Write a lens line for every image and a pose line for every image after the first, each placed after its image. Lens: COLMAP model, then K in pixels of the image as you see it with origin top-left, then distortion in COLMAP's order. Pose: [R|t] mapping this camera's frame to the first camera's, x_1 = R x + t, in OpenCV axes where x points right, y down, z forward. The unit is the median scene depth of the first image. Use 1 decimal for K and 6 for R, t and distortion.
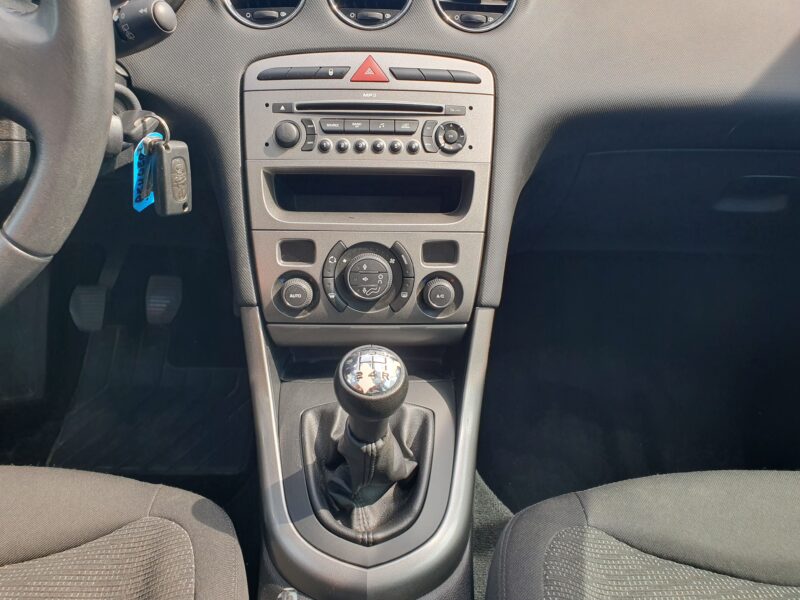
lens RADIAL K [[605.1, 0, 383.9], [0, 605.1, 303.2], [0, 0, 1]] dist [0.021205, 0.001904]
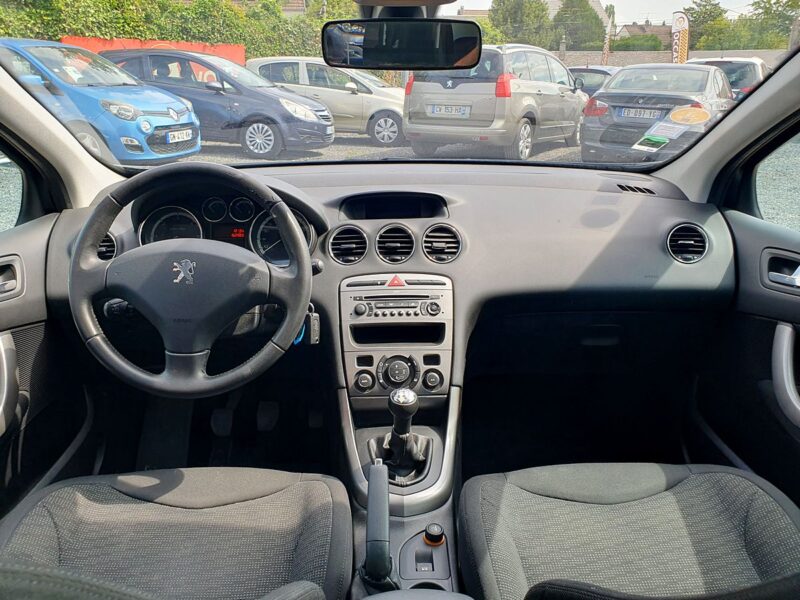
lens RADIAL K [[609.1, 0, 394.5], [0, 609.1, 302.9], [0, 0, 1]] dist [0.022074, -0.001020]
pose [[0.999518, -0.030607, 0.005204, -0.042883], [0.030753, 0.953046, -0.301259, 0.372101], [0.004261, 0.301274, 0.953528, -1.126263]]
